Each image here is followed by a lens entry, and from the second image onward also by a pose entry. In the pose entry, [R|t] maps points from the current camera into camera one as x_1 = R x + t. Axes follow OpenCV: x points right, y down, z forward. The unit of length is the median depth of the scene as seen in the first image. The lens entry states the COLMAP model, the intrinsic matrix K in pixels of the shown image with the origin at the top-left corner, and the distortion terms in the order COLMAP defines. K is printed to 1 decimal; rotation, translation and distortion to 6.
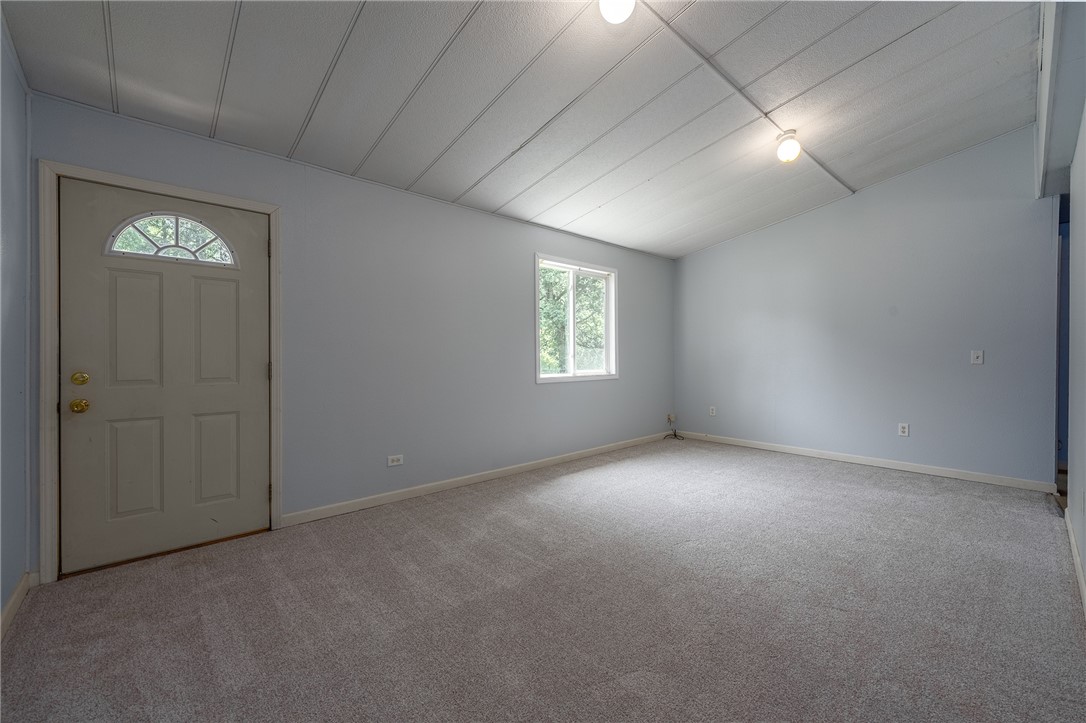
lens RADIAL K [[442.1, 0, 547.0], [0, 442.1, 355.6], [0, 0, 1]] dist [-0.000170, -0.000019]
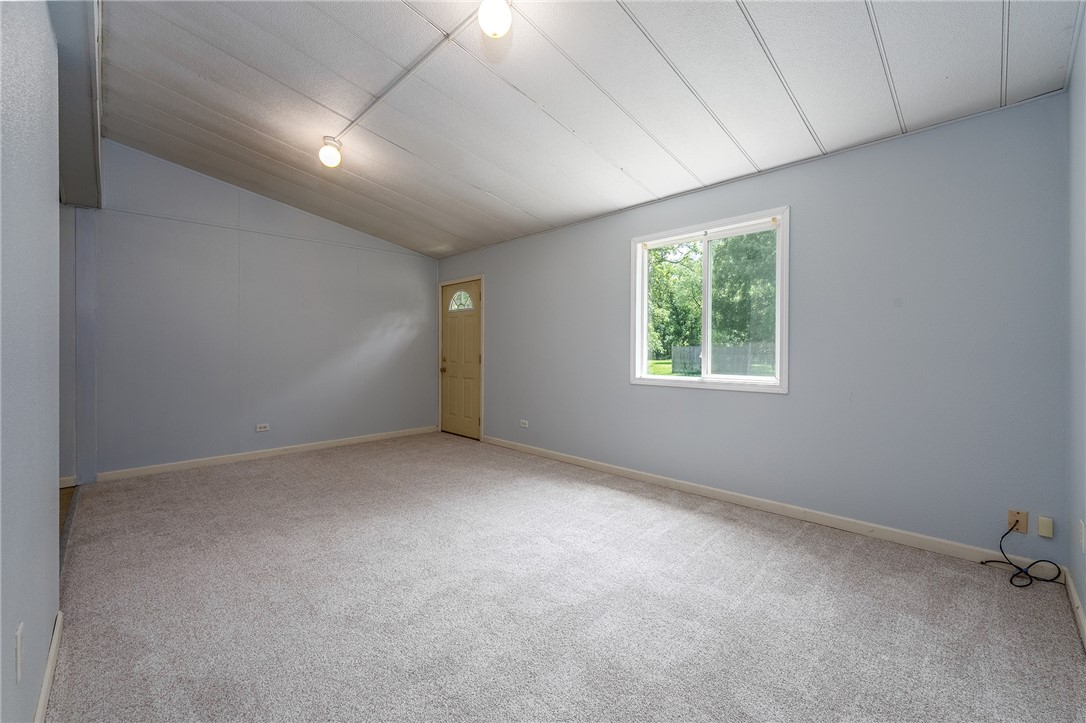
lens RADIAL K [[450.0, 0, 553.0], [0, 450.0, 354.4], [0, 0, 1]] dist [-0.014898, -0.000249]
pose [[0.026257, 0.010208, -0.999603, 1.381208], [-0.006919, 0.999926, 0.010030, -0.007393], [0.999631, 0.006652, 0.026326, 1.270877]]
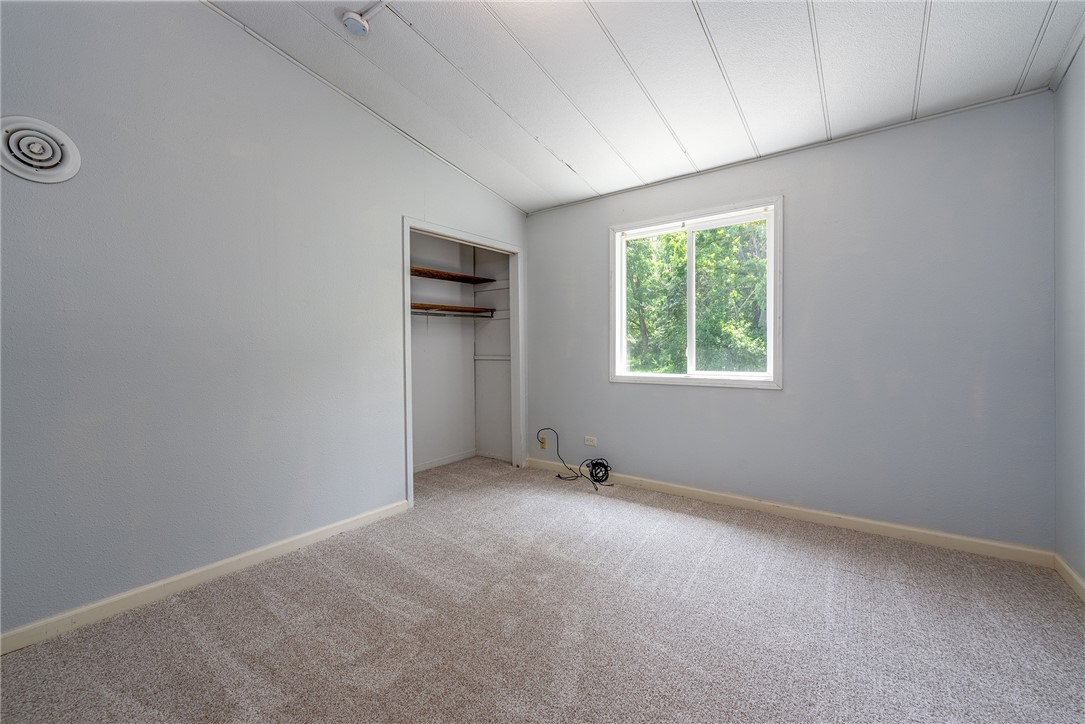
lens RADIAL K [[441.7, 0, 546.5], [0, 441.7, 356.1], [0, 0, 1]] dist [-0.000170, -0.000019]
pose [[0.175453, 0.019040, -0.984304, 1.232546], [0.003910, 0.999792, 0.020036, -0.006884], [0.984480, -0.007364, 0.175342, 1.137530]]
